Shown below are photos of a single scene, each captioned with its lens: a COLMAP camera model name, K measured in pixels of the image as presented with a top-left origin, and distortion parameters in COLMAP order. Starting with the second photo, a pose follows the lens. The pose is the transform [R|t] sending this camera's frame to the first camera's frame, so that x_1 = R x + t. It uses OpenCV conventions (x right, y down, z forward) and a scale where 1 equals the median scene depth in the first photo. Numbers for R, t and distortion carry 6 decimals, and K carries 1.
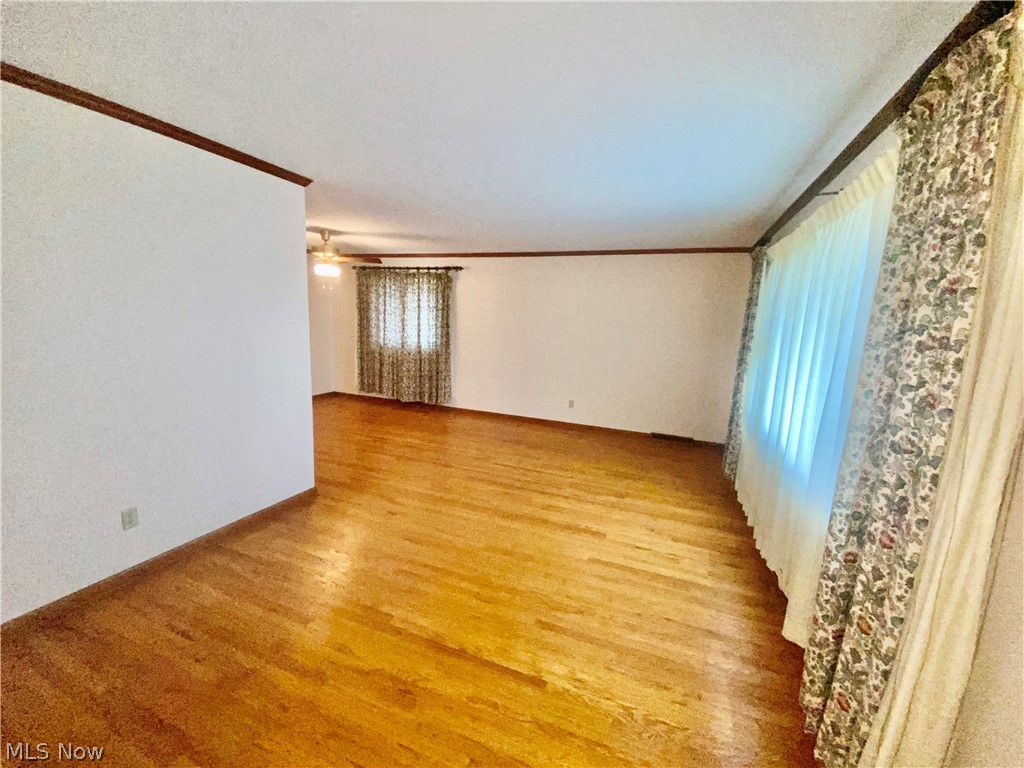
lens RADIAL K [[407.1, 0, 514.6], [0, 407.1, 380.5], [0, 0, 1]] dist [0.000853, -0.000510]
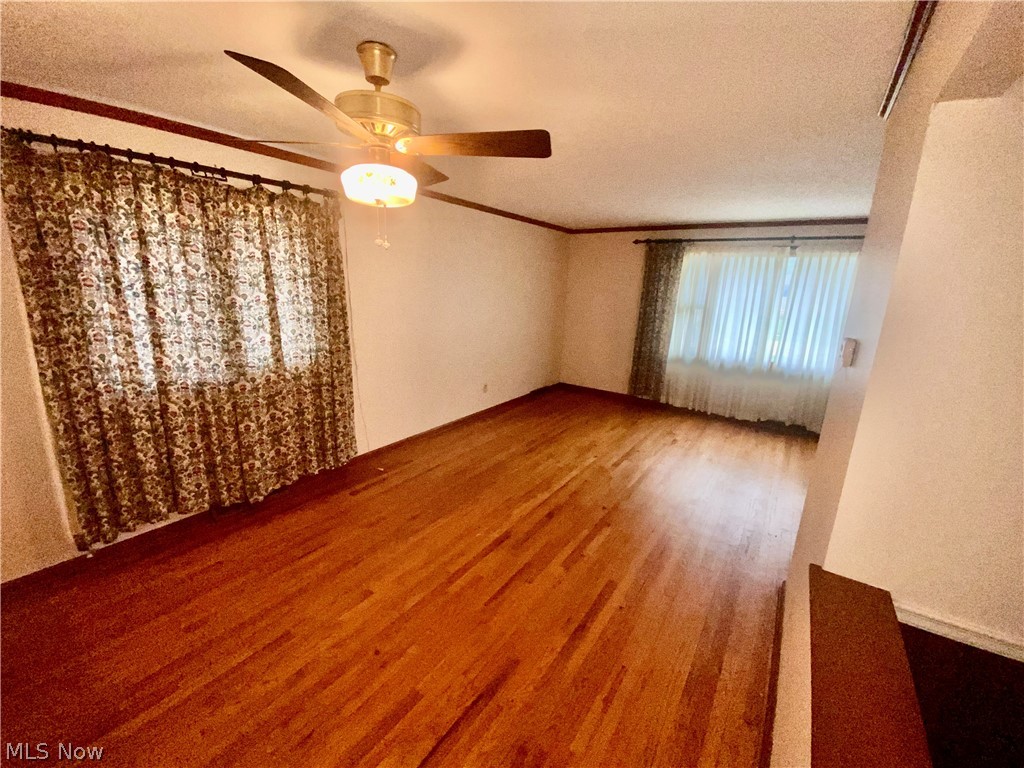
lens RADIAL K [[407.1, 0, 514.6], [0, 407.1, 380.5], [0, 0, 1]] dist [0.000853, -0.000510]
pose [[0.263599, -0.262226, 0.928307, -0.588720], [0.125520, 0.963485, 0.236520, -0.141780], [-0.956431, 0.054175, 0.286888, 0.632827]]
